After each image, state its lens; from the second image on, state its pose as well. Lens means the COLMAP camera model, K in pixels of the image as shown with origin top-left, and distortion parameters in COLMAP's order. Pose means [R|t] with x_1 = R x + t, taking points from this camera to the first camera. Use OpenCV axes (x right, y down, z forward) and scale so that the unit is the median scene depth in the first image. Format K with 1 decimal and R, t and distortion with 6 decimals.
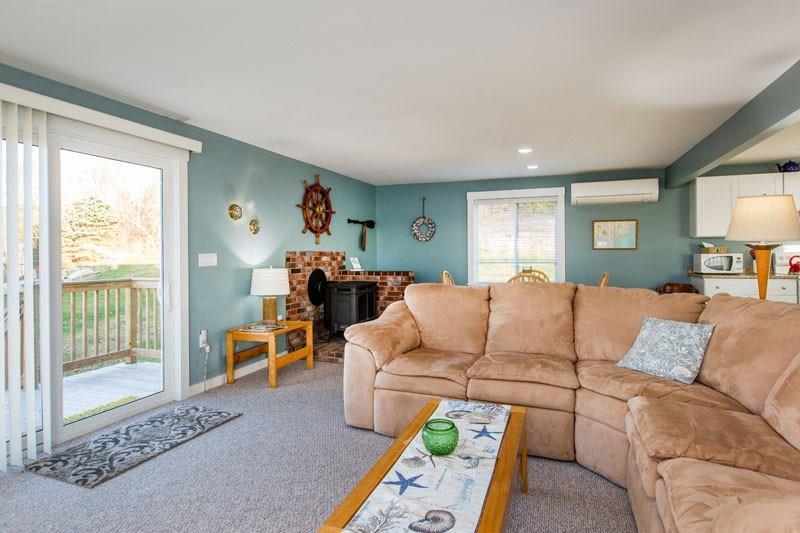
lens RADIAL K [[432.7, 0, 399.3], [0, 432.7, 253.7], [0, 0, 1]] dist [-0.007055, -0.001504]
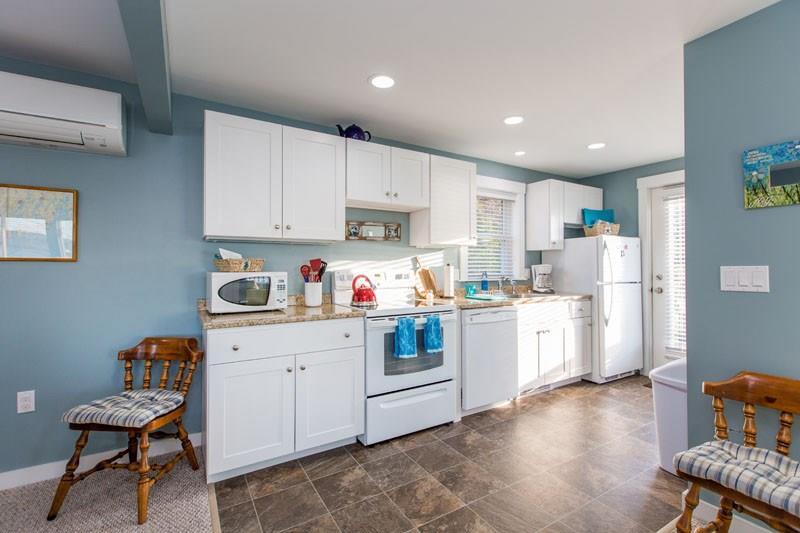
lens RADIAL K [[363.0, 0, 400.0], [0, 363.0, 266.5], [0, 0, 1]] dist [0.000002, 0.000209]
pose [[0.625032, 0.007976, 0.780558, 0.515899], [-0.001721, 0.999959, -0.008840, -0.003075], [-0.780597, 0.004182, 0.625020, 0.589916]]
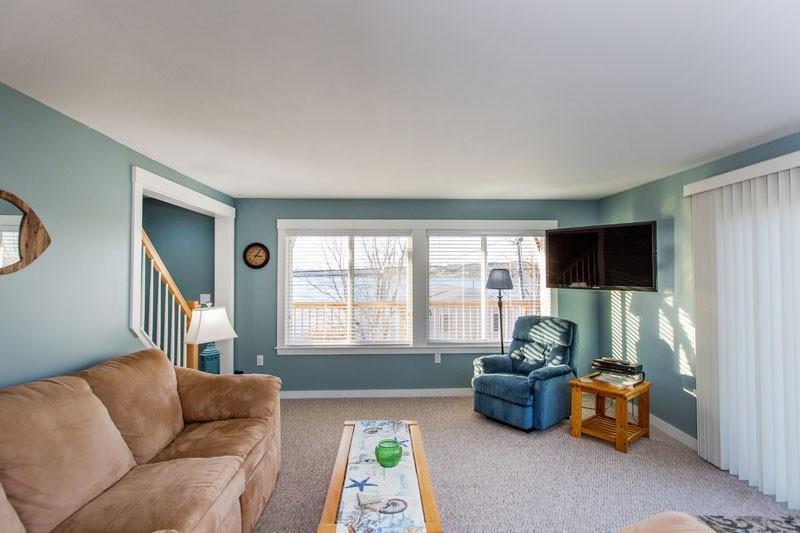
lens RADIAL K [[395.6, 0, 400.0], [0, 395.6, 266.5], [0, 0, 1]] dist [0.001427, 0.000008]
pose [[-0.923308, 0.003195, -0.384048, 0.164899], [0.009045, 0.999869, -0.013427, -0.044000], [0.383954, -0.015871, -0.923216, 0.665386]]
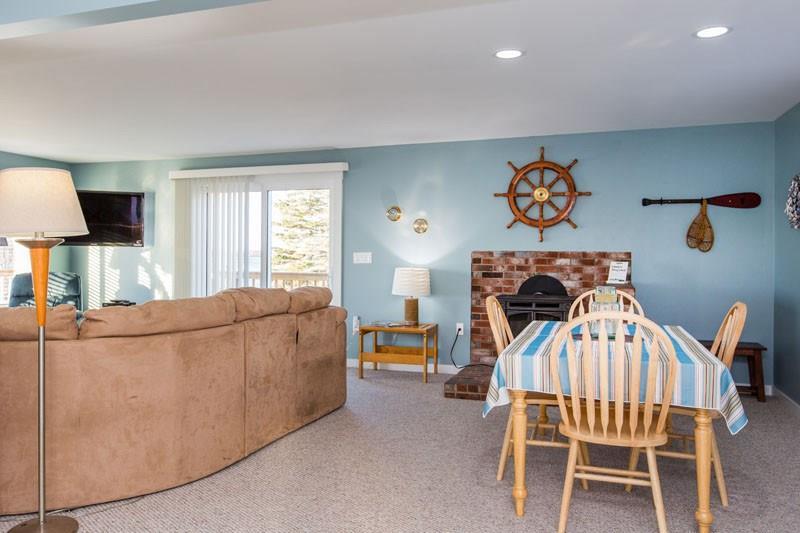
lens RADIAL K [[609.3, 0, 400.0], [0, 609.3, 266.5], [0, 0, 1]] dist [-0.001184, -0.002545]
pose [[0.037200, 0.026803, -0.998948, 0.853410], [-0.008994, 0.999609, 0.026486, -0.005180], [0.999267, 0.007999, 0.037427, 0.729924]]
